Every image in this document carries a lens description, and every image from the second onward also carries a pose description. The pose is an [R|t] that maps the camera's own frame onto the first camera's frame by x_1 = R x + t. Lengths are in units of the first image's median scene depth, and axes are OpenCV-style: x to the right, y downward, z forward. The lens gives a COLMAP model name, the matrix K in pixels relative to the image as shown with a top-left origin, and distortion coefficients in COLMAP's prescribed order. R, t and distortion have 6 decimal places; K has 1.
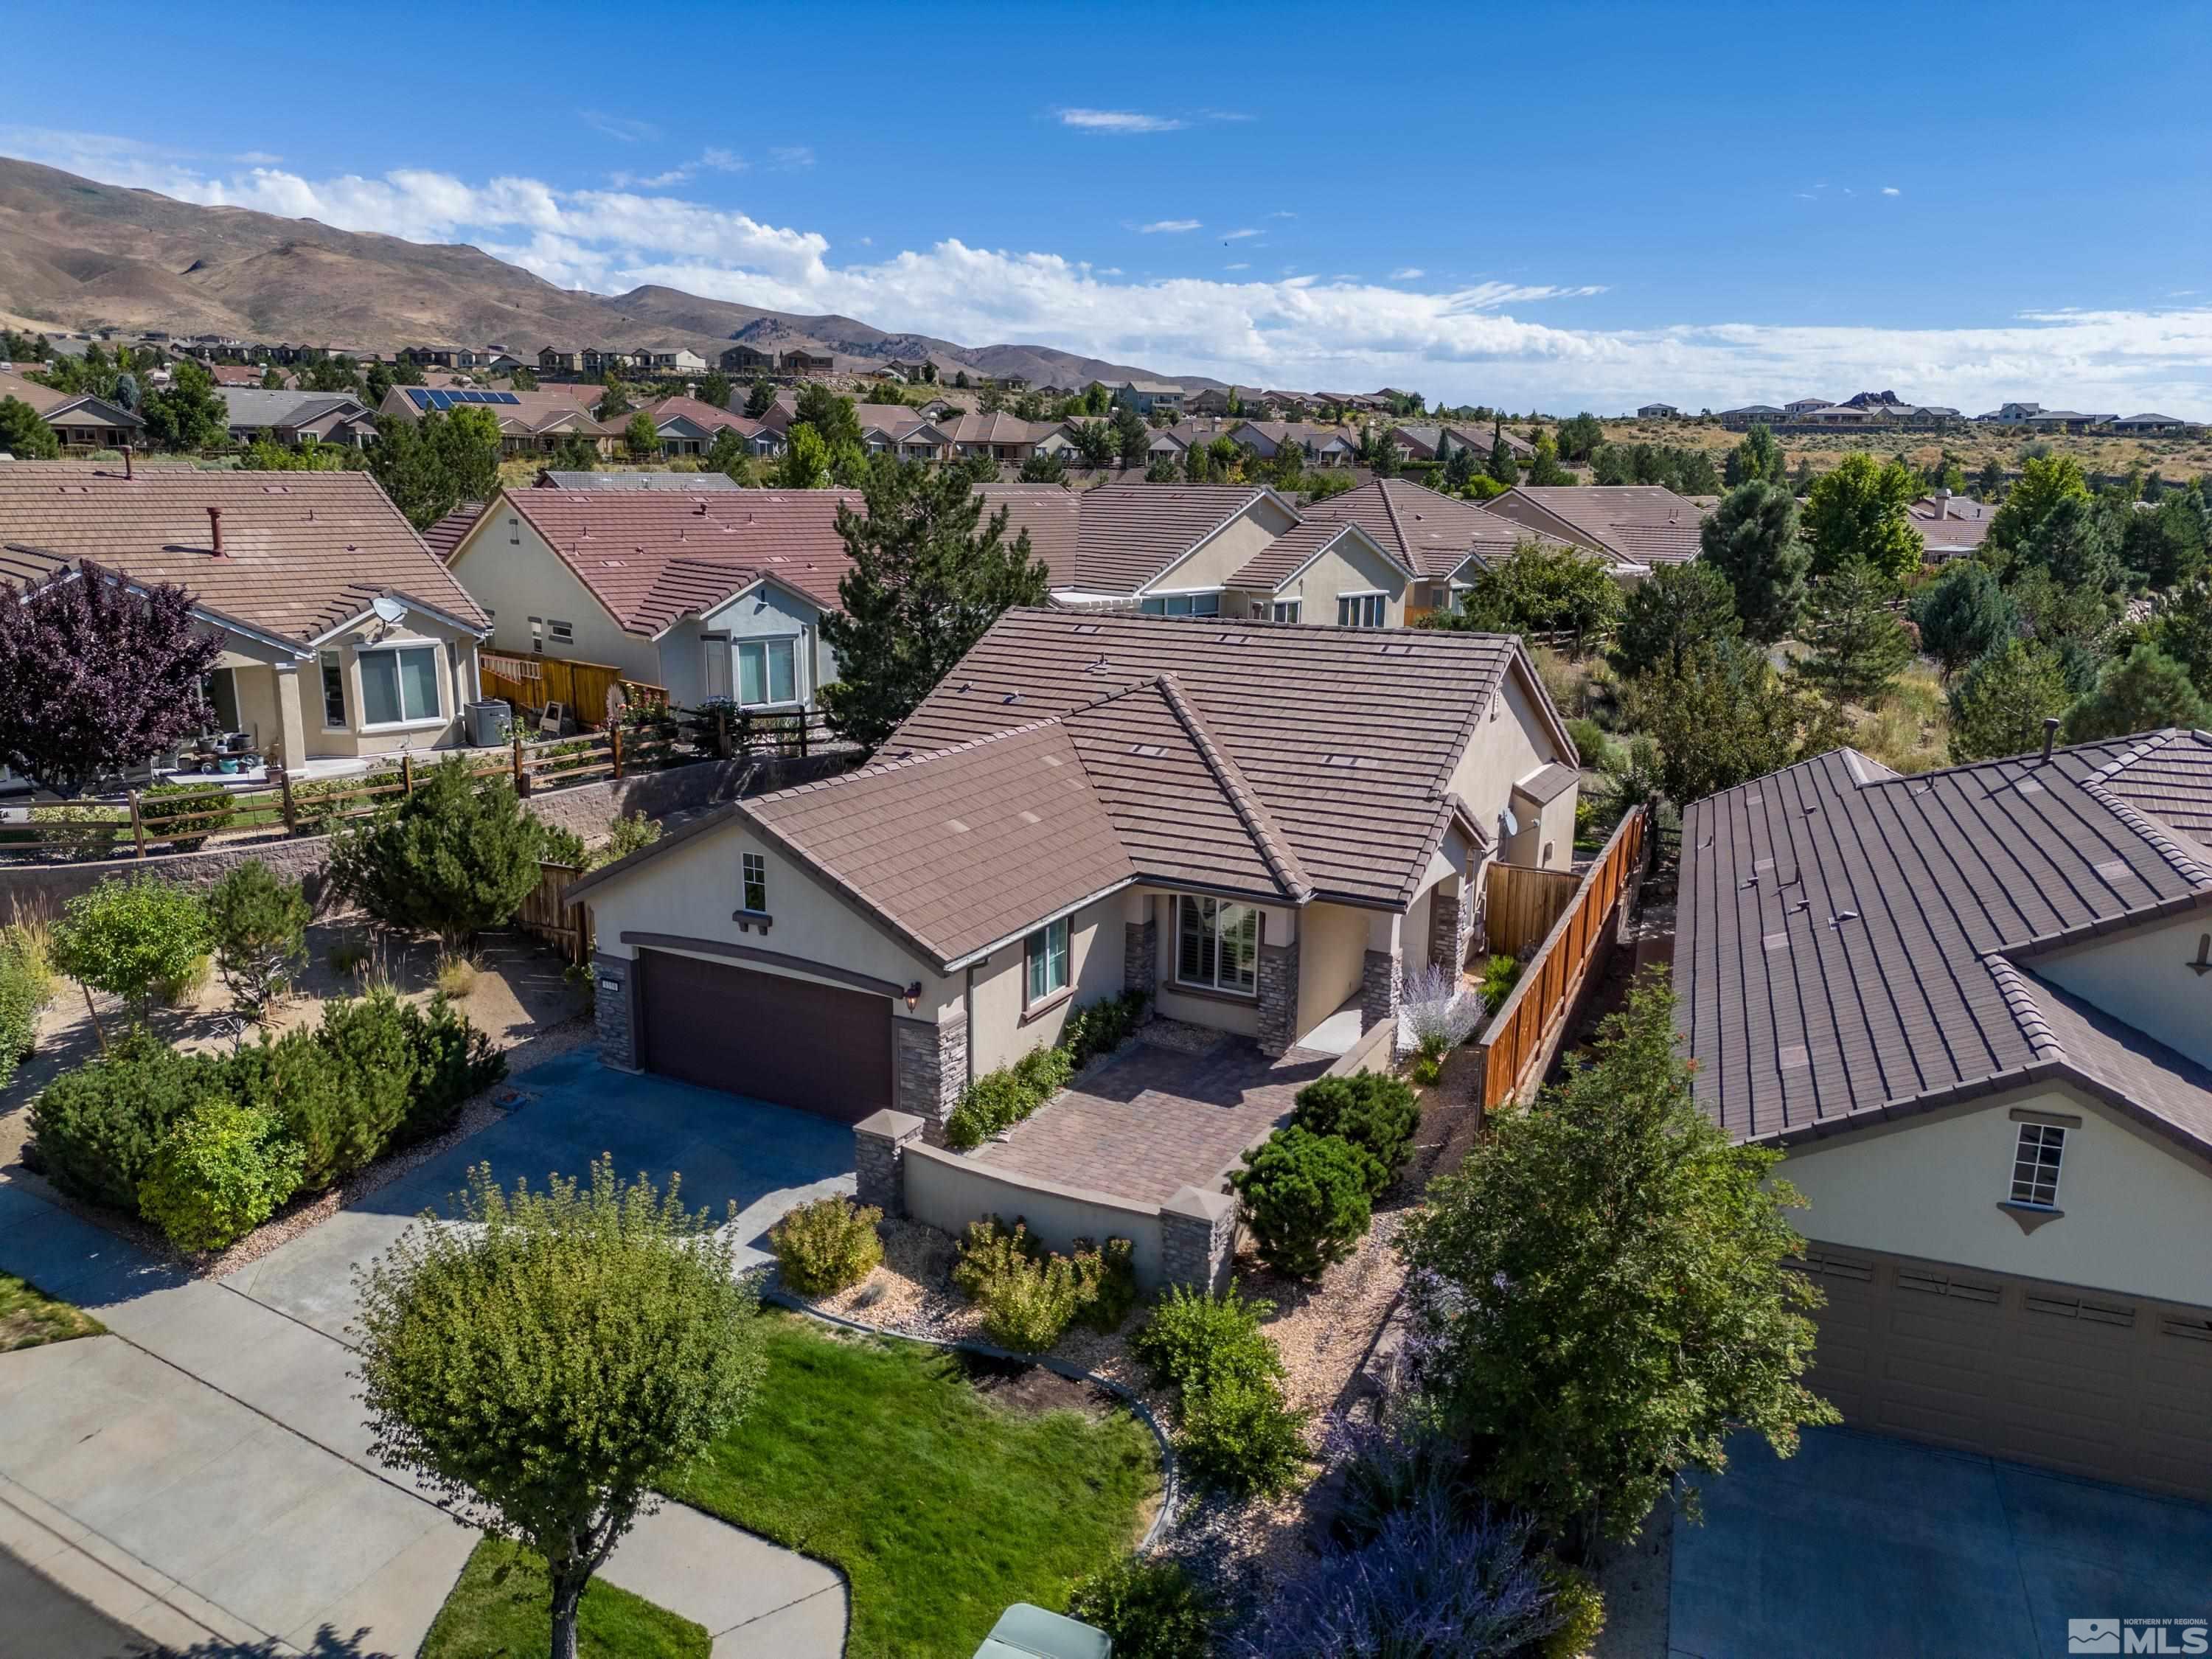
lens RADIAL K [[1545.6, 0, 1097.5], [0, 1545.6, 827.0], [0, 0, 1]] dist [0.065797, -0.066126]
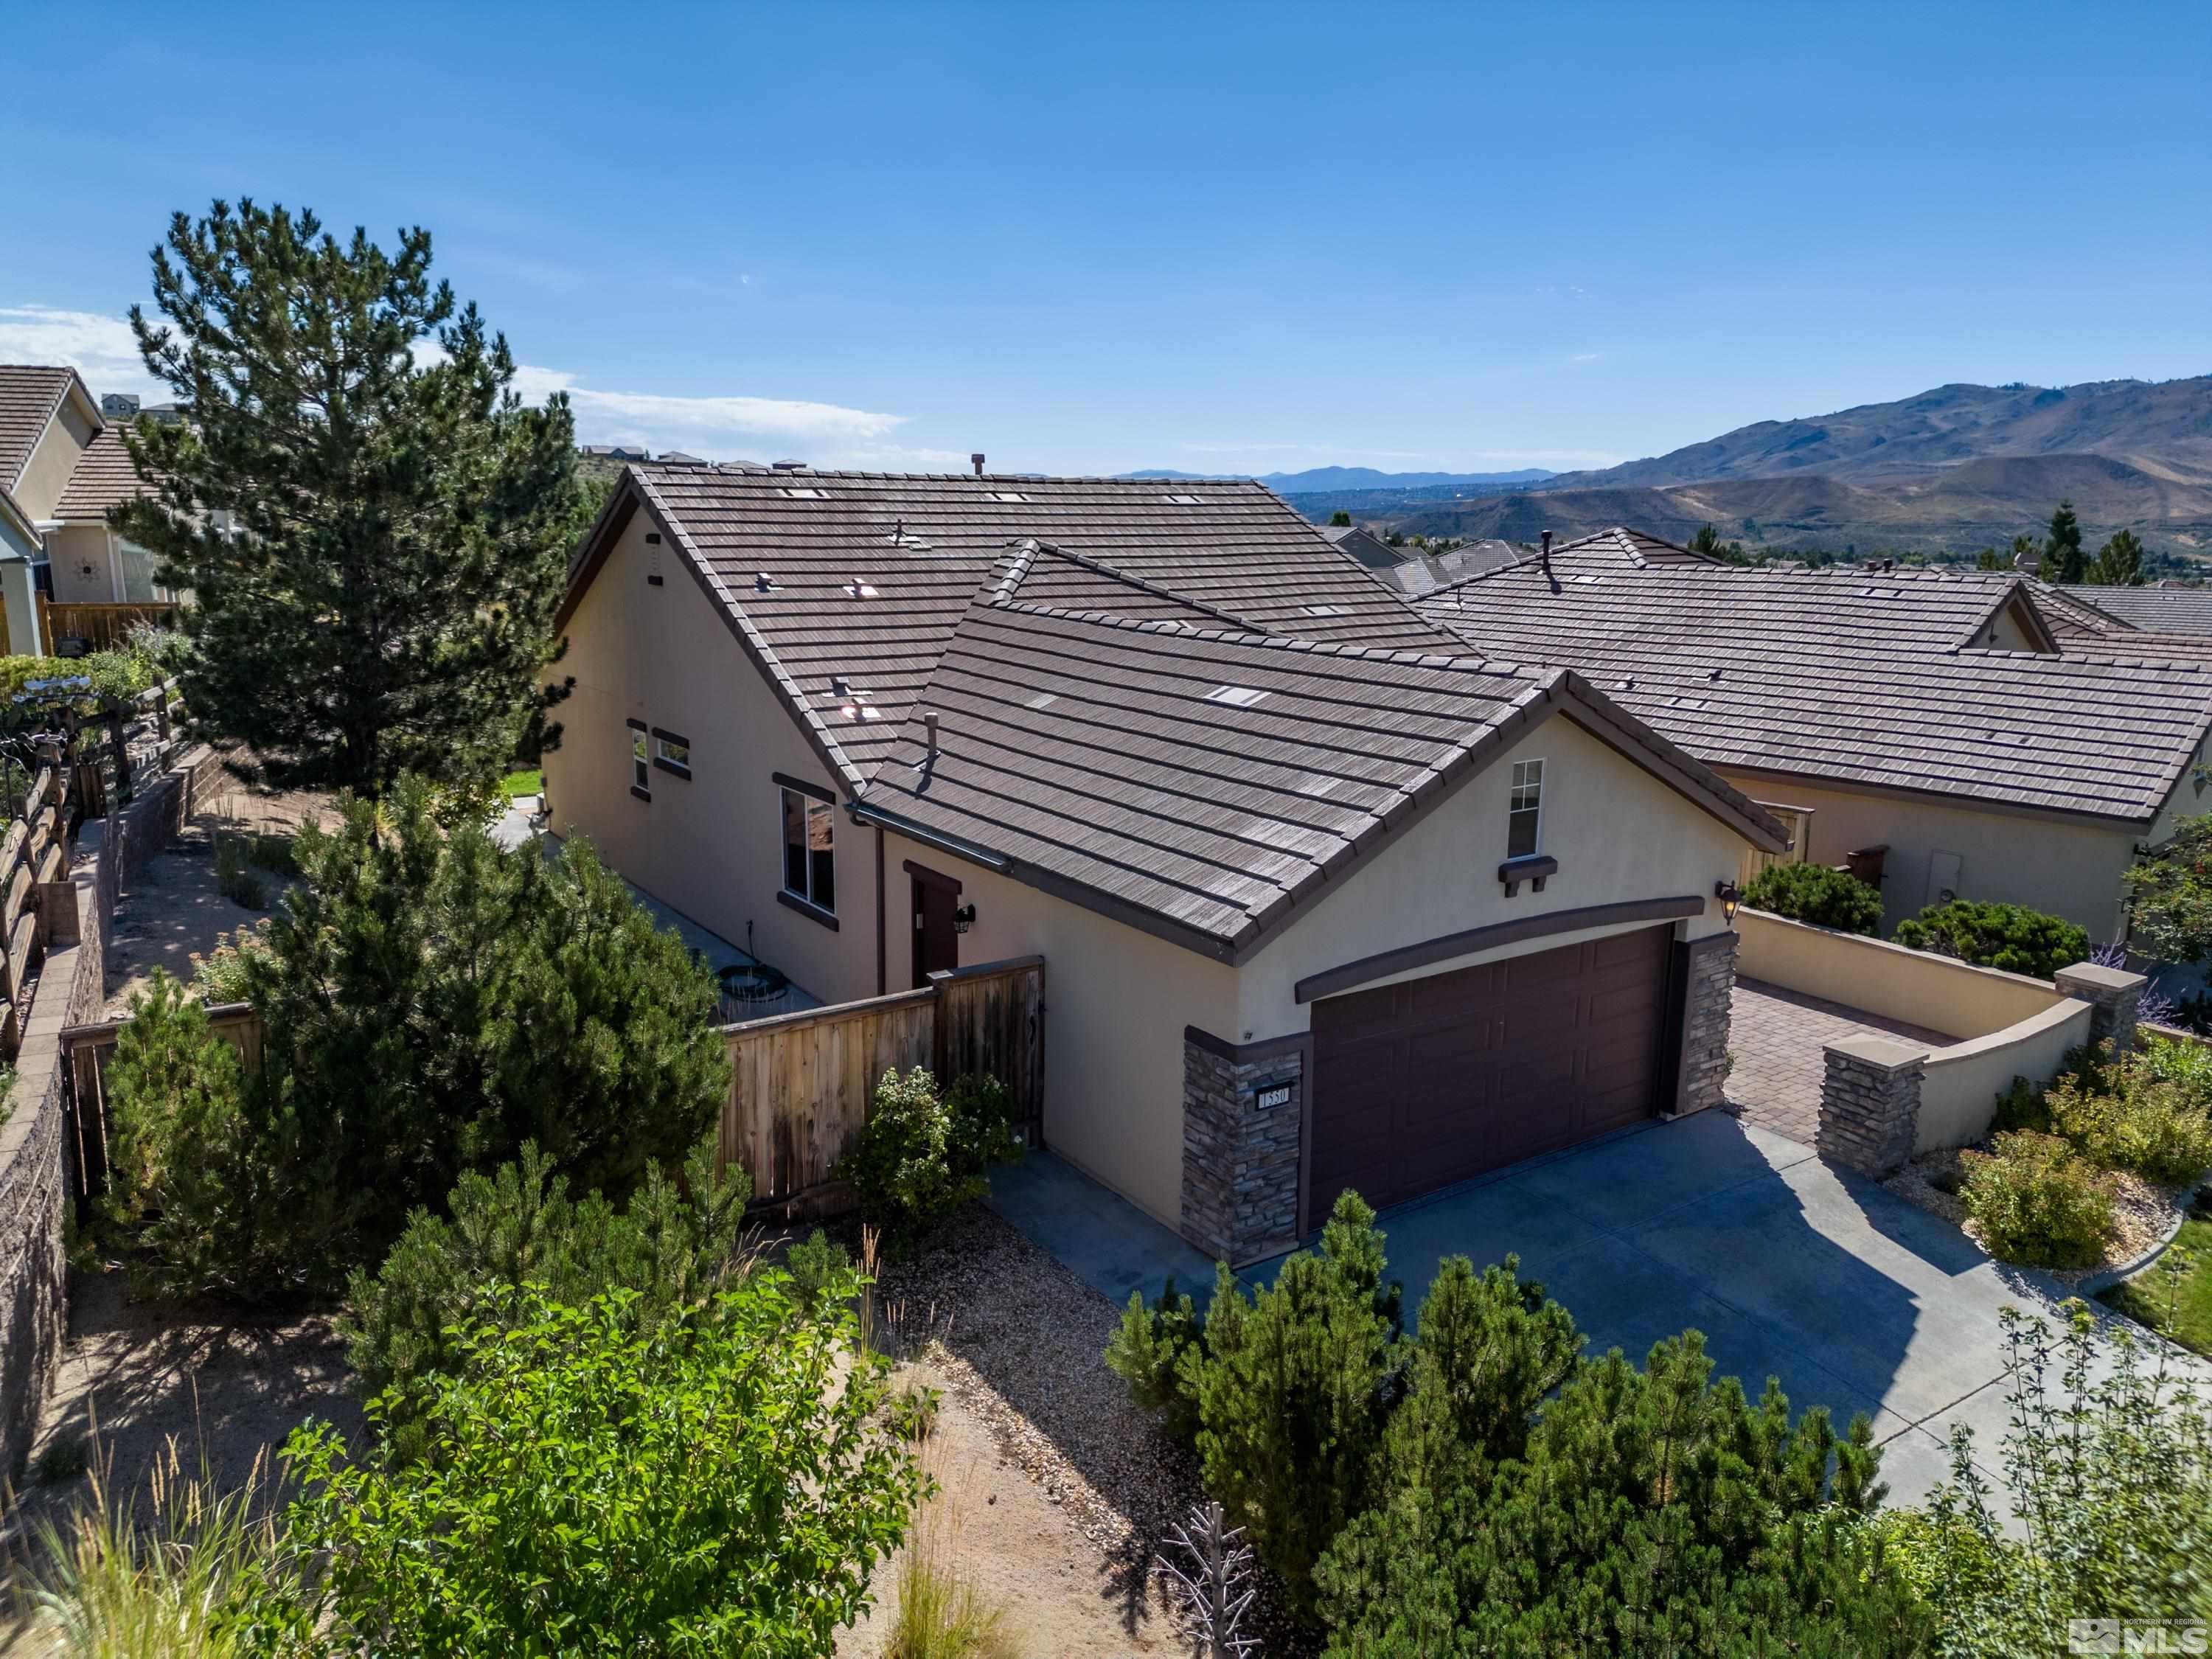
lens RADIAL K [[1545.6, 0, 1097.5], [0, 1545.6, 827.0], [0, 0, 1]] dist [0.065797, -0.066126]
pose [[0.451590, -0.190667, 0.871615, -0.815982], [0.192387, 0.974728, 0.113546, -0.058100], [-0.871237, 0.116411, 0.476859, 0.844350]]
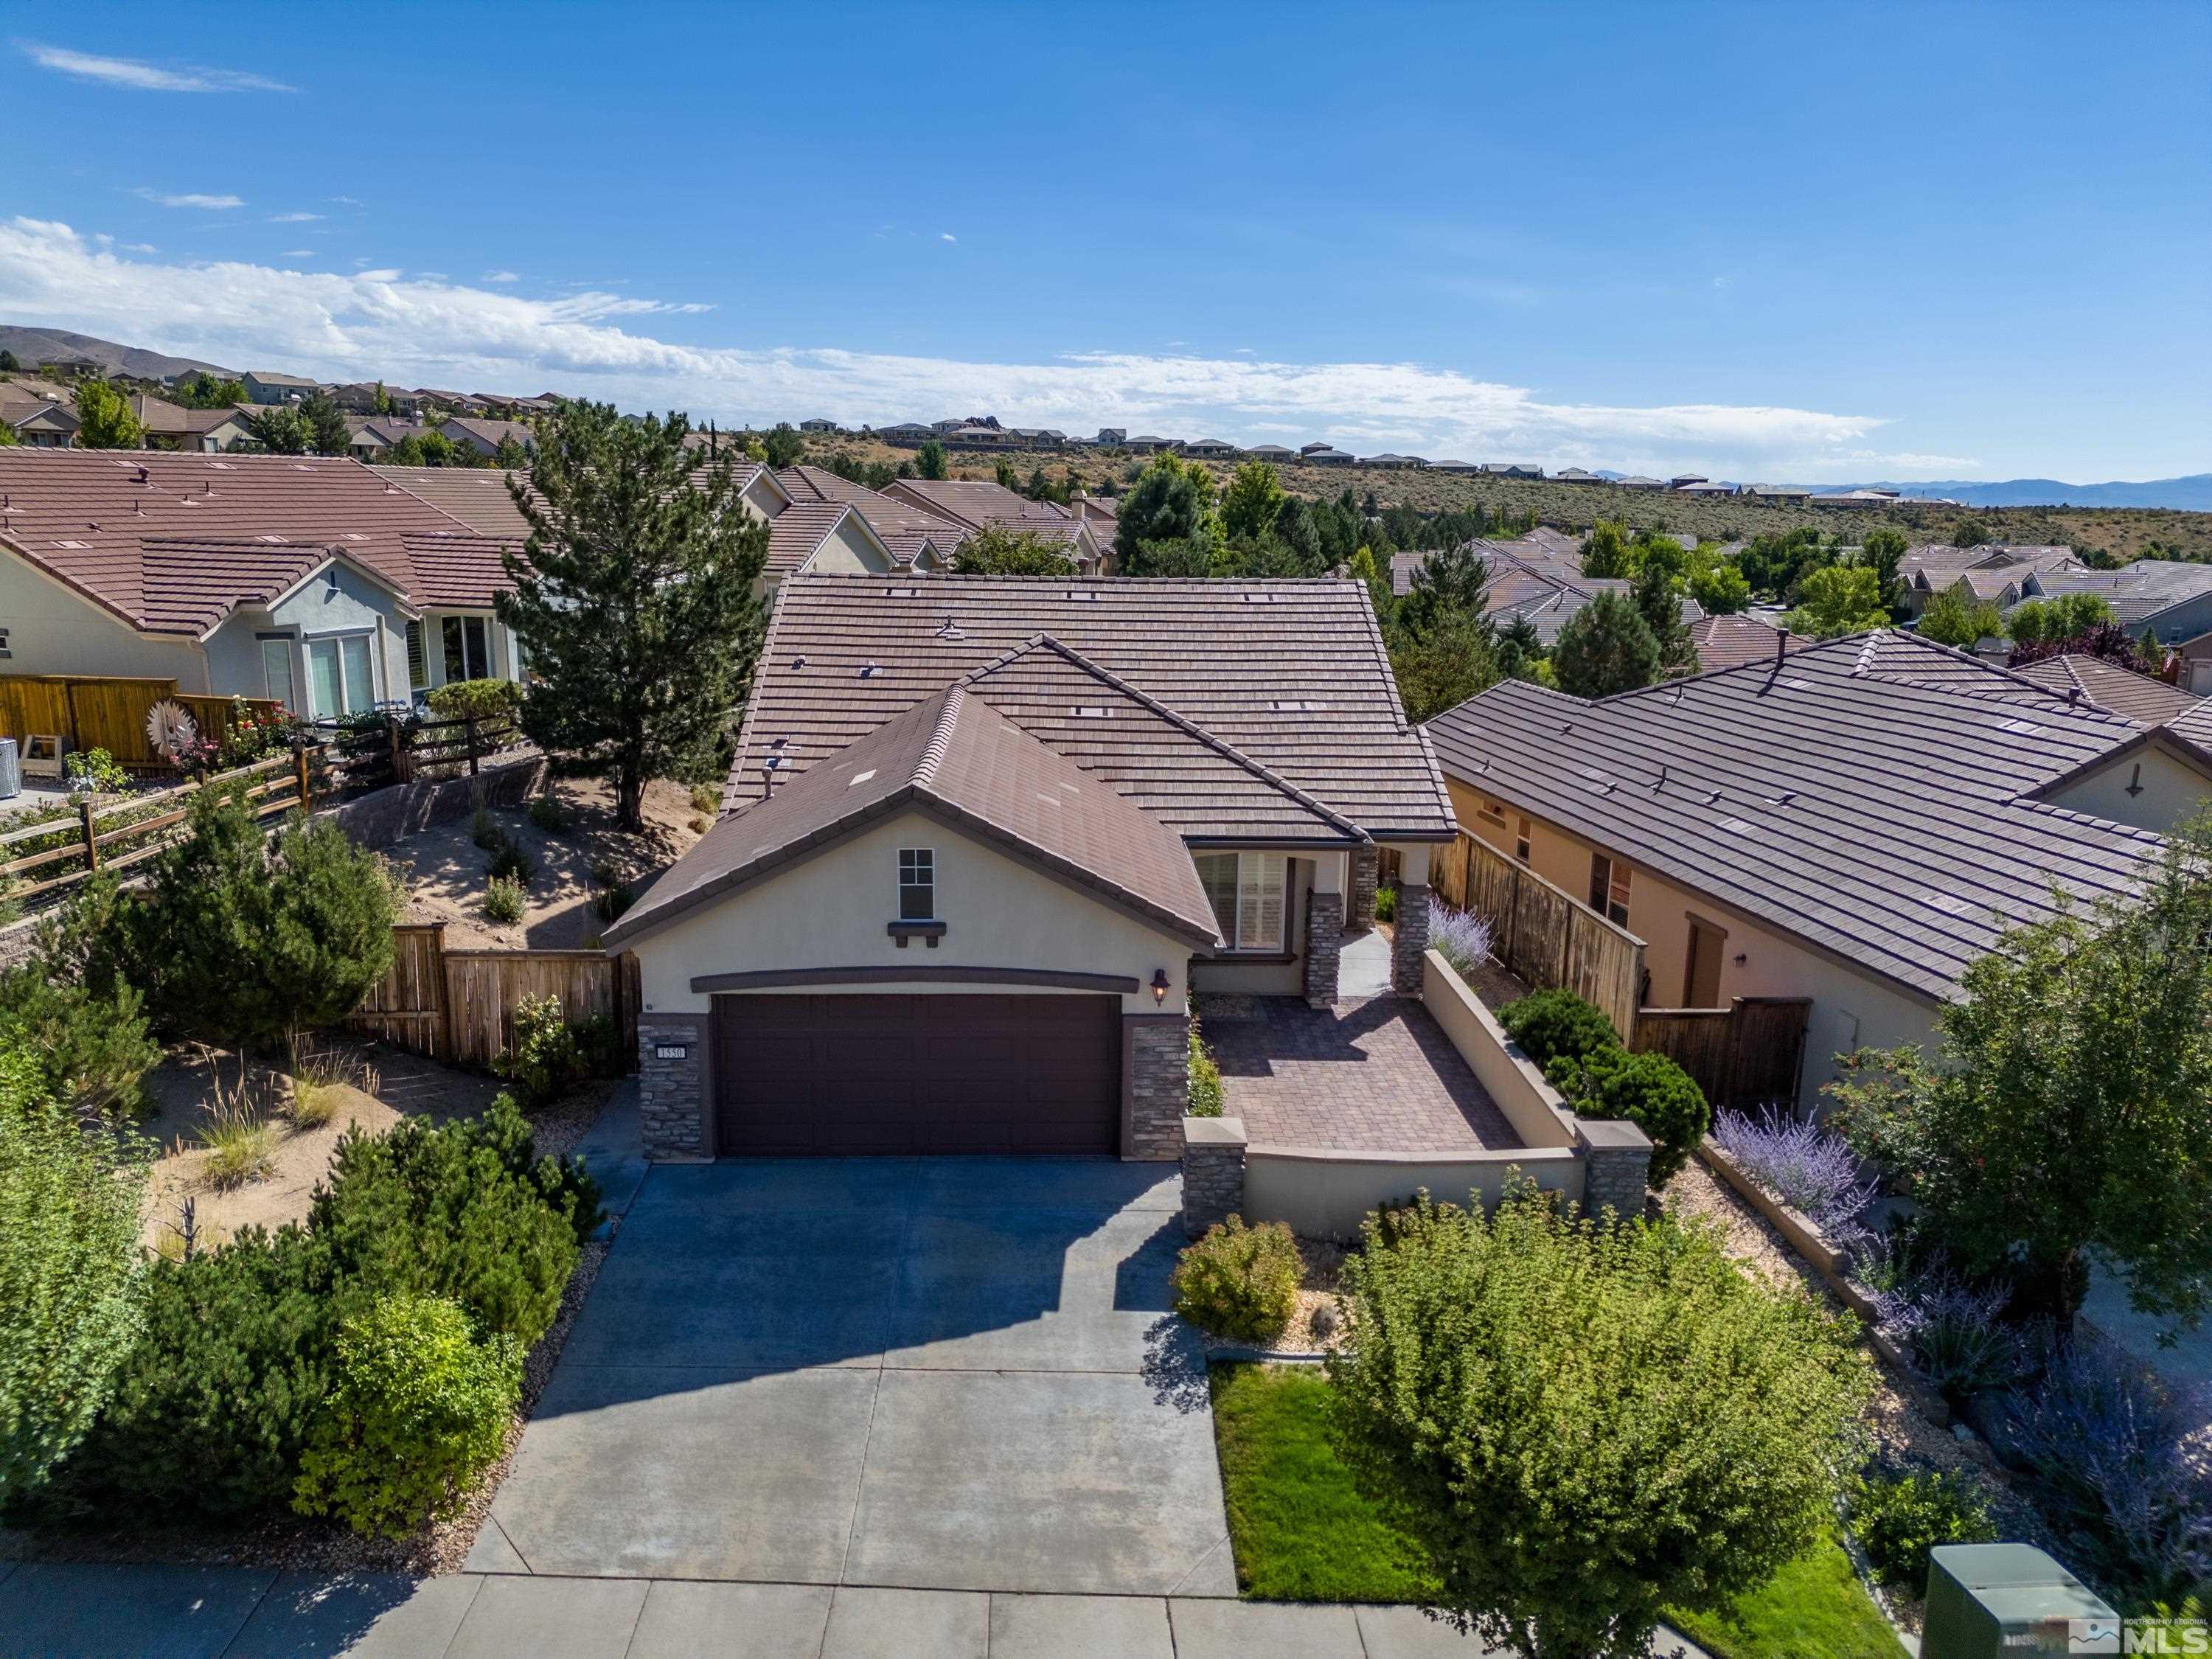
lens RADIAL K [[1545.6, 0, 1097.5], [0, 1545.6, 827.0], [0, 0, 1]] dist [0.065797, -0.066126]
pose [[0.862448, -0.105577, 0.495013, -0.527655], [0.109876, 0.993734, 0.020510, -0.000025], [-0.494076, 0.036702, 0.868644, 0.250218]]
